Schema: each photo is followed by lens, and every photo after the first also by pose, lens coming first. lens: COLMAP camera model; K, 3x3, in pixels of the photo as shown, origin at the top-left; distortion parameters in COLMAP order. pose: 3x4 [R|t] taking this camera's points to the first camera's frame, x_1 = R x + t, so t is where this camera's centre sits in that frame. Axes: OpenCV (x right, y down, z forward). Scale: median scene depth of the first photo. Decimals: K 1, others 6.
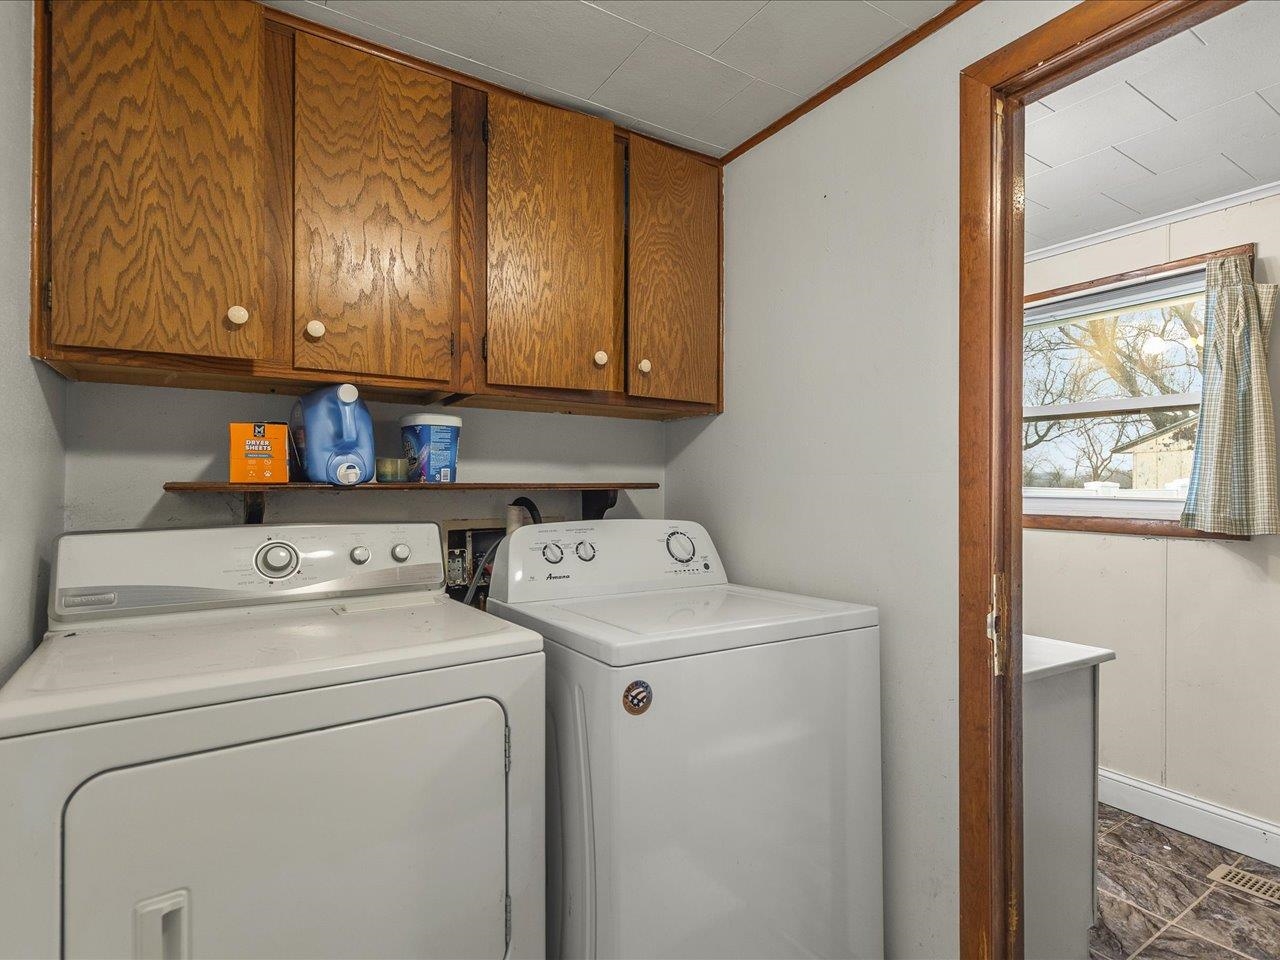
lens RADIAL K [[651.9, 0, 644.7], [0, 651.9, 491.4], [0, 0, 1]] dist [0.007205, -0.000494]
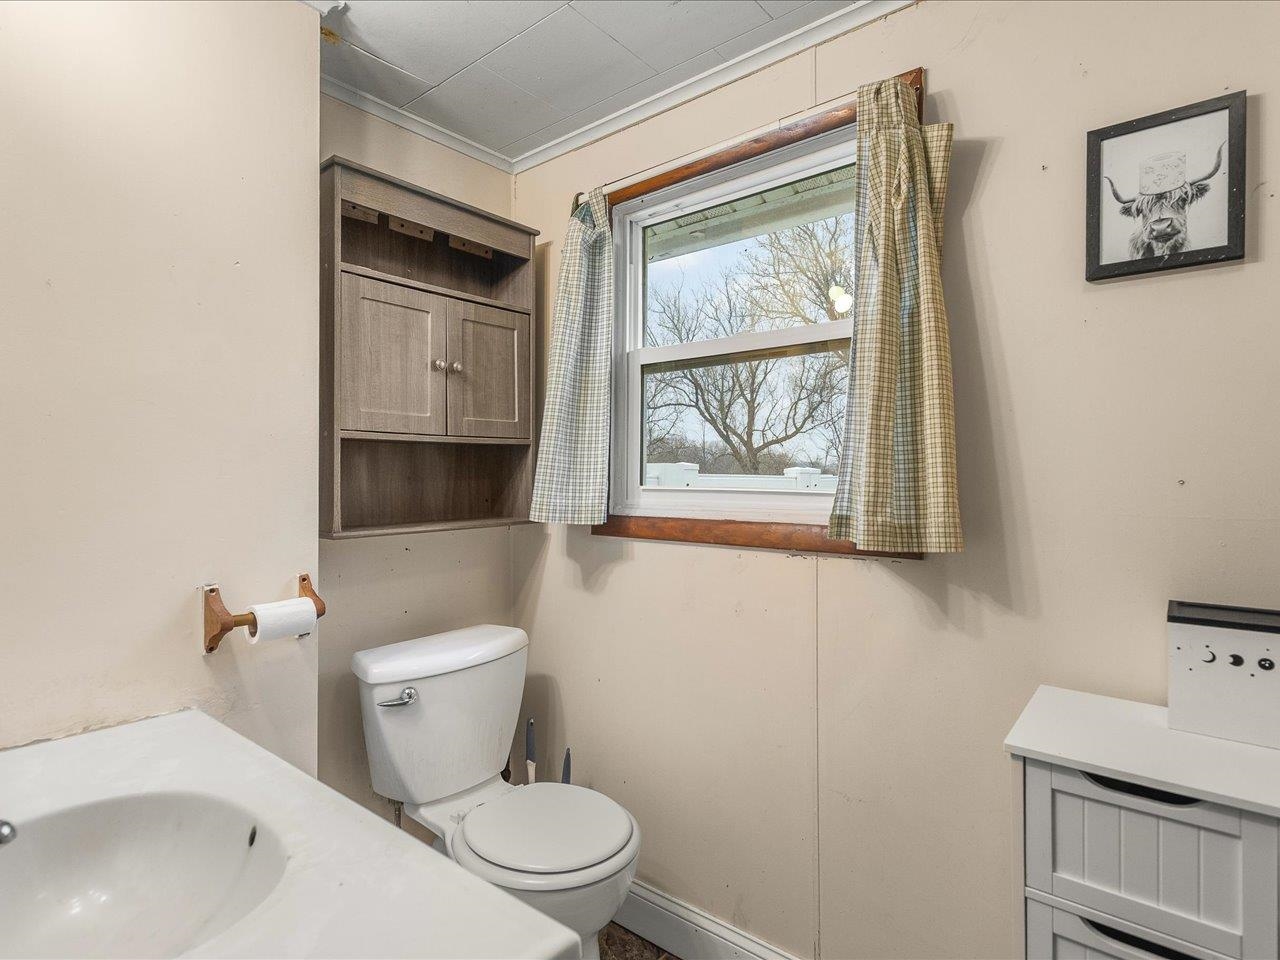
lens RADIAL K [[651.9, 0, 644.6], [0, 651.9, 474.2], [0, 0, 1]] dist [0.007205, -0.000494]
pose [[0.955617, -0.005931, 0.294552, 0.510997], [0.009355, 0.999904, -0.010214, 0.000813], [-0.294463, 0.012516, 0.955581, 0.510281]]
